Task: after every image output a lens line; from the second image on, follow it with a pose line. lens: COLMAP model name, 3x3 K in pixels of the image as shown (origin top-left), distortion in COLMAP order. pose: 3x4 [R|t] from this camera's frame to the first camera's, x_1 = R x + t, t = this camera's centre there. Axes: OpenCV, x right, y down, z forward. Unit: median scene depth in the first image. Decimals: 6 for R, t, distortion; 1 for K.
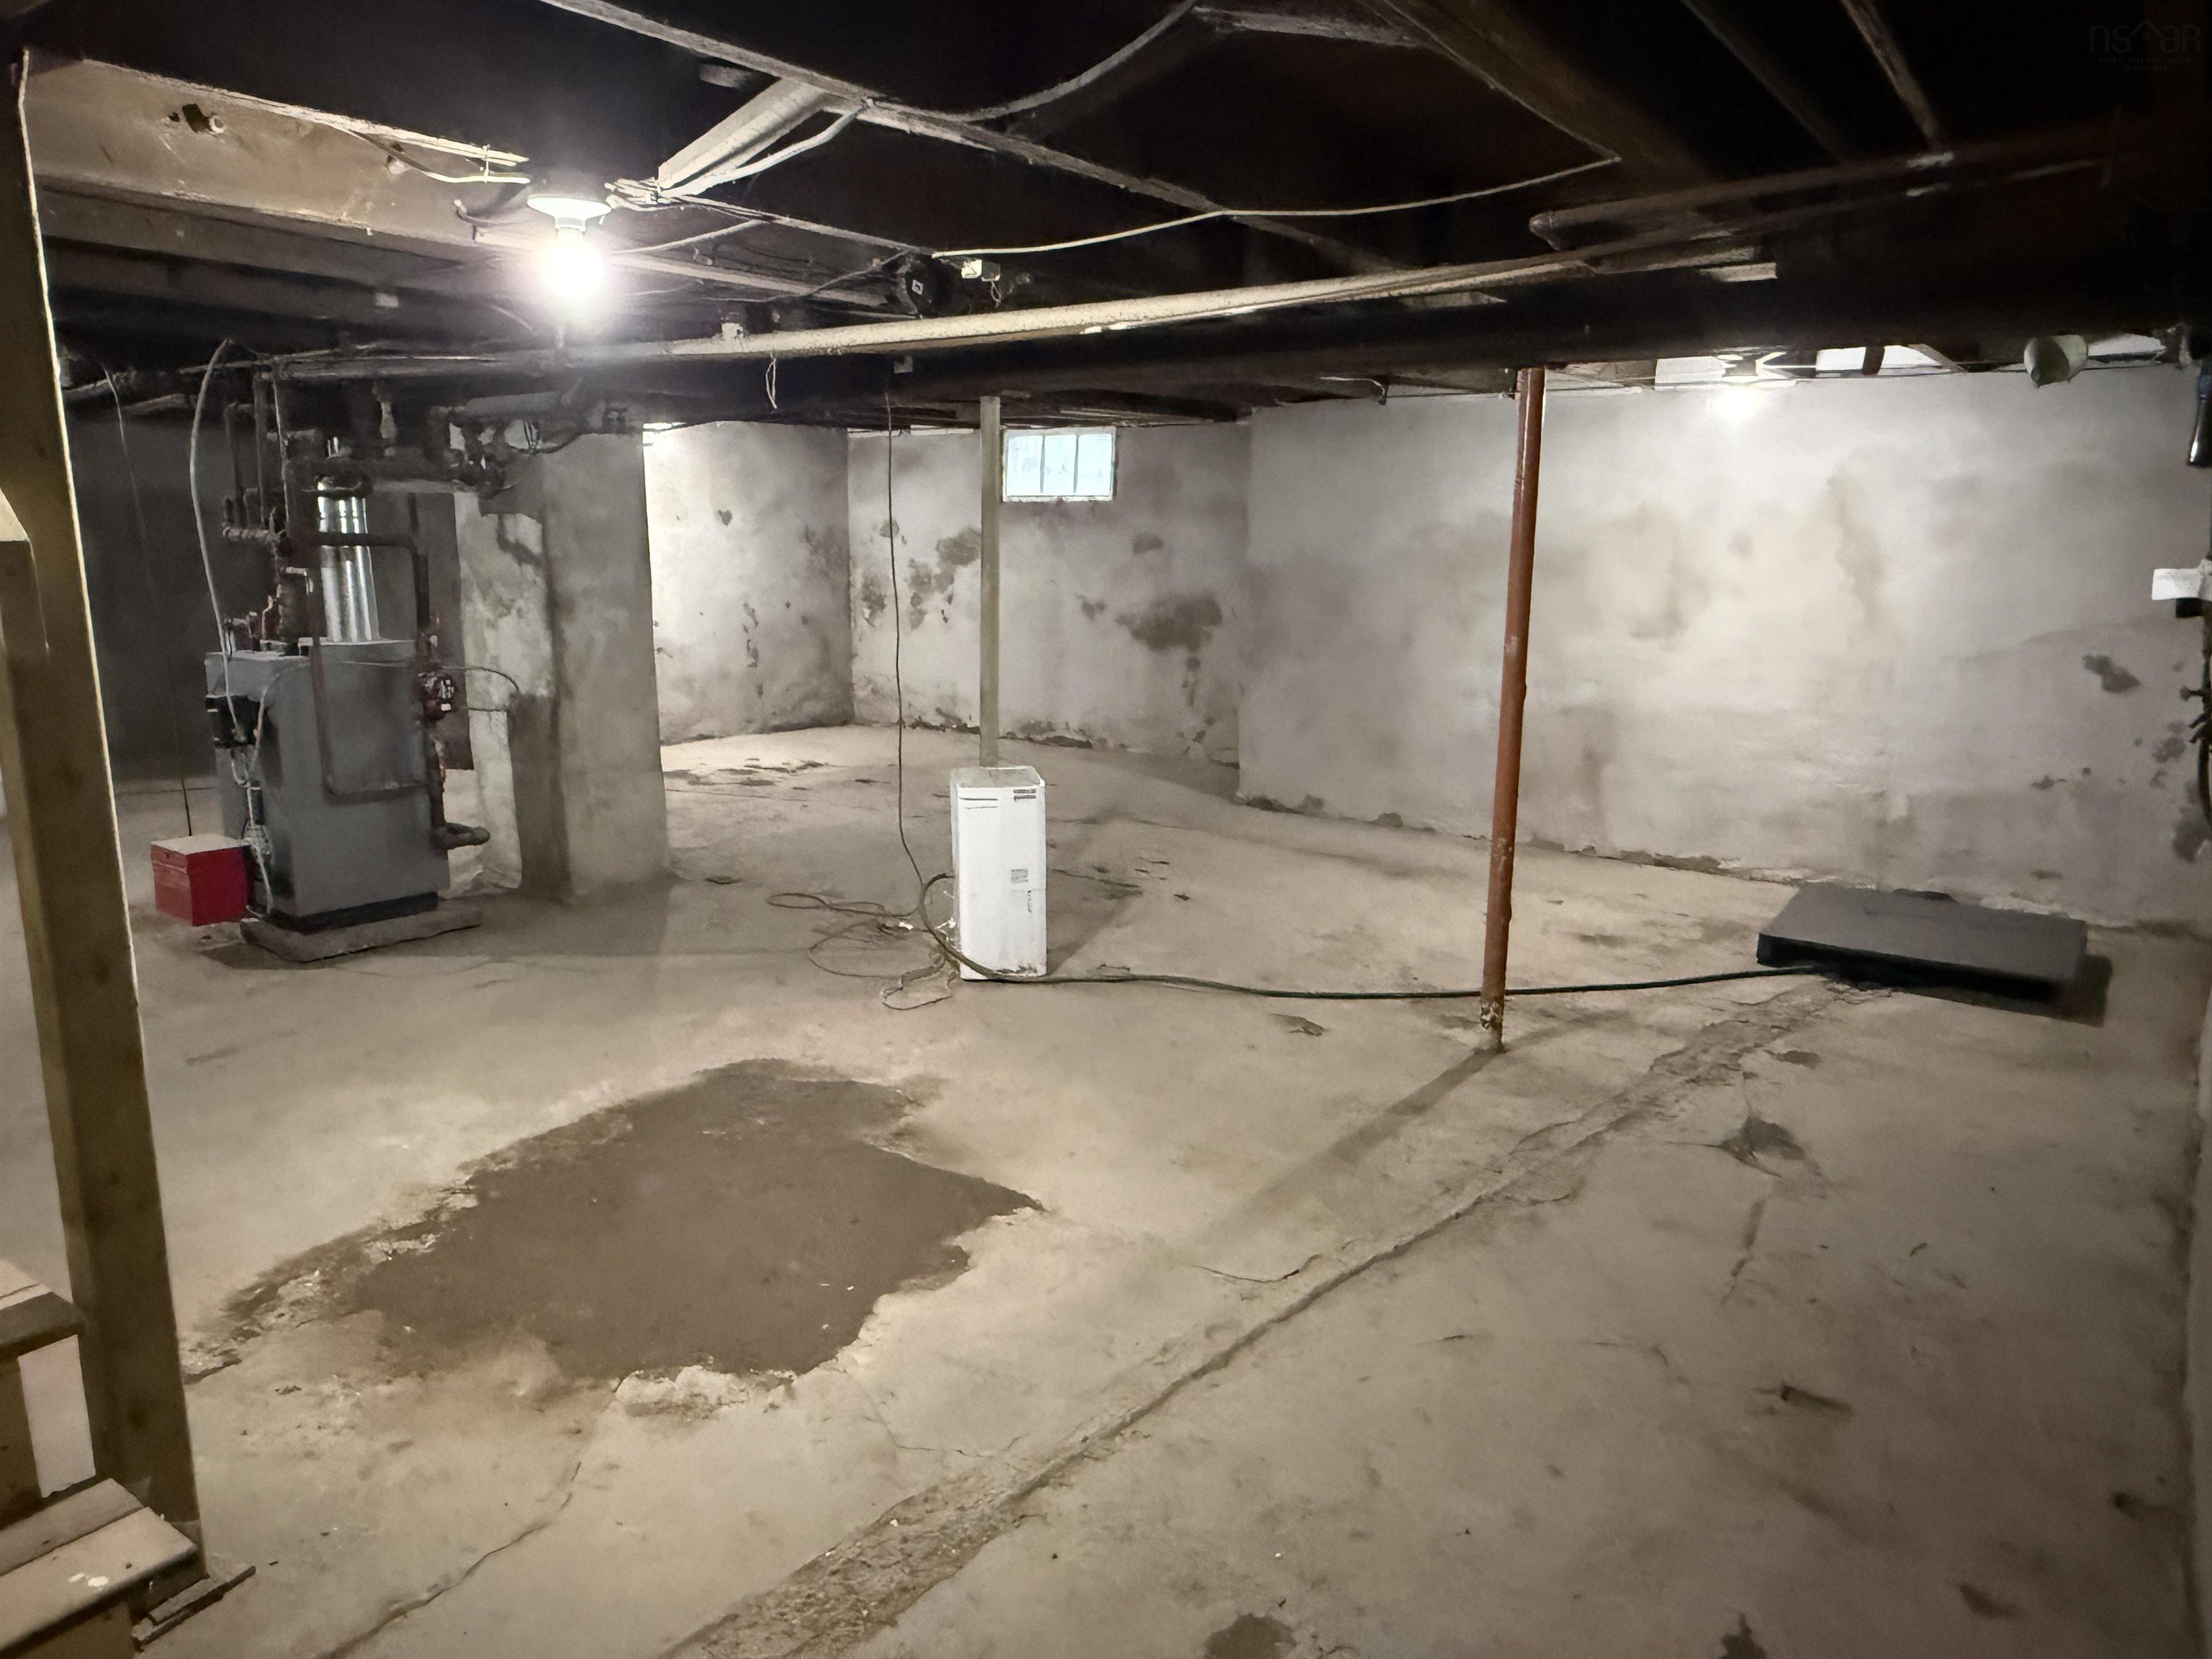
lens RADIAL K [[1478.2, 0, 1103.1], [0, 1478.2, 824.5], [0, 0, 1]] dist [0.001842, -0.001802]
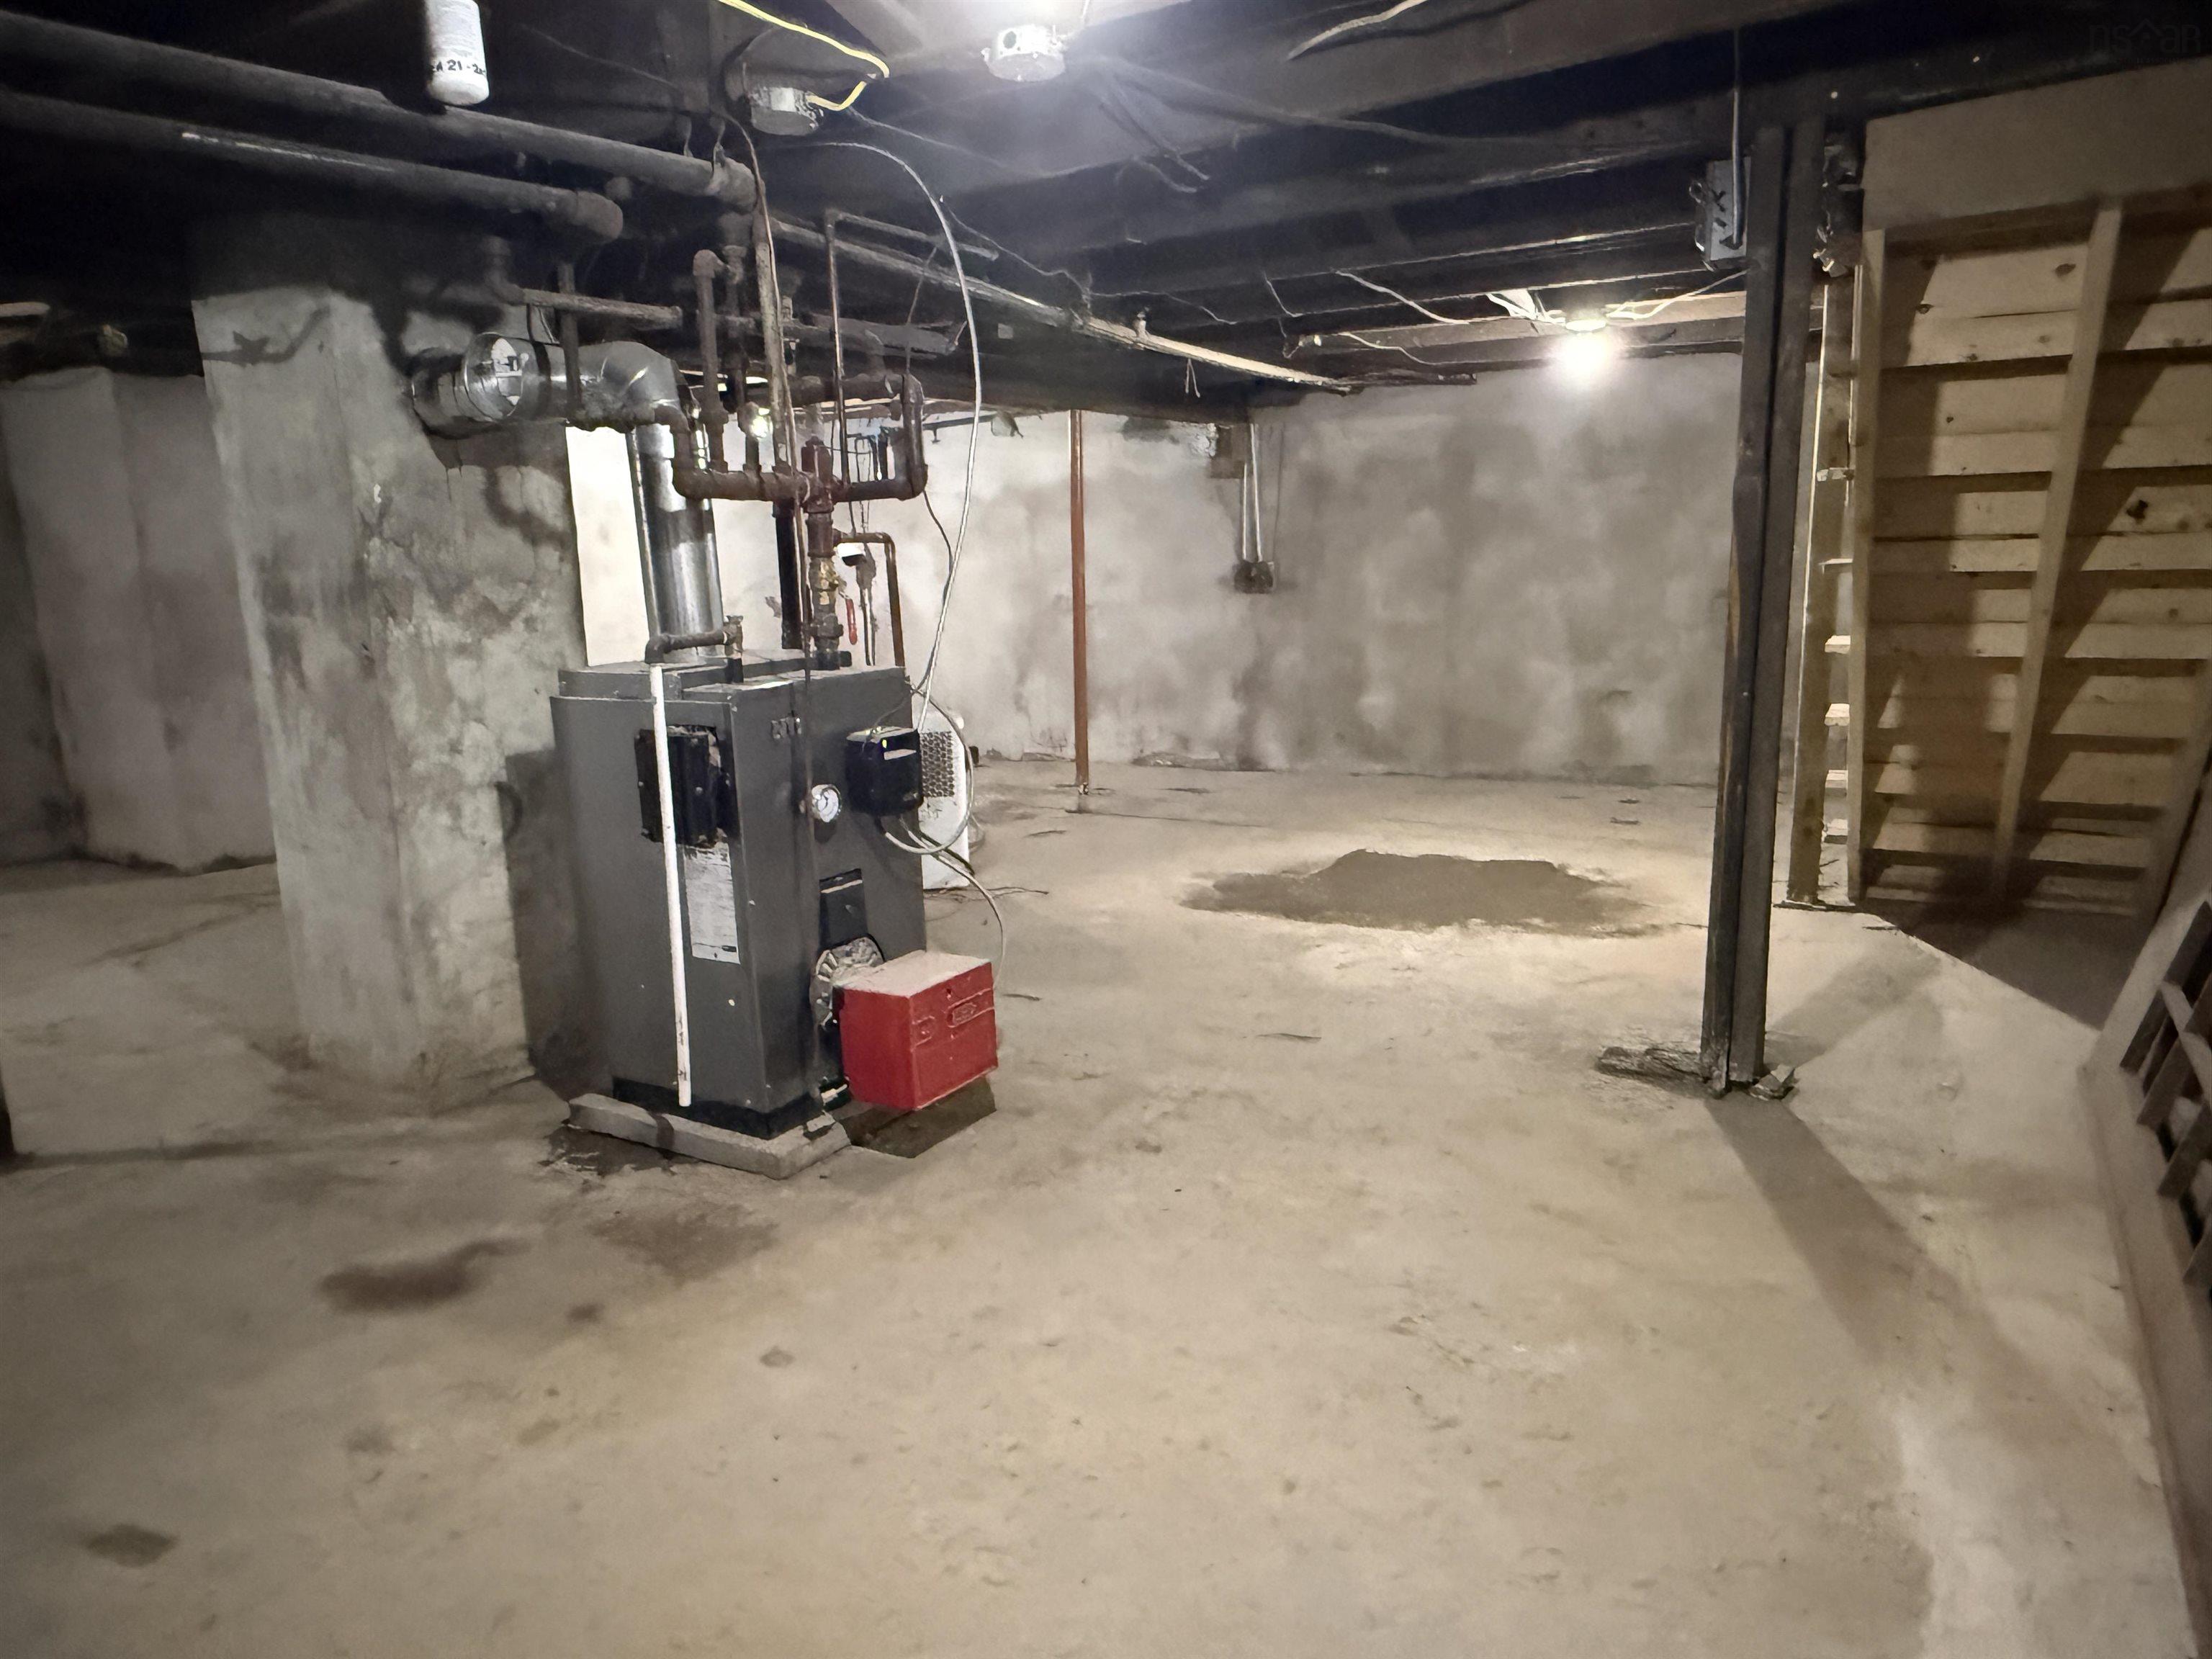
lens RADIAL K [[1478.2, 0, 1102.4], [0, 1478.2, 835.8], [0, 0, 1]] dist [0.001842, -0.001802]
pose [[-0.098870, -0.197769, 0.975250, -1.069757], [0.232536, 0.948326, 0.215883, -0.138053], [-0.967549, 0.248125, -0.047772, 0.825215]]
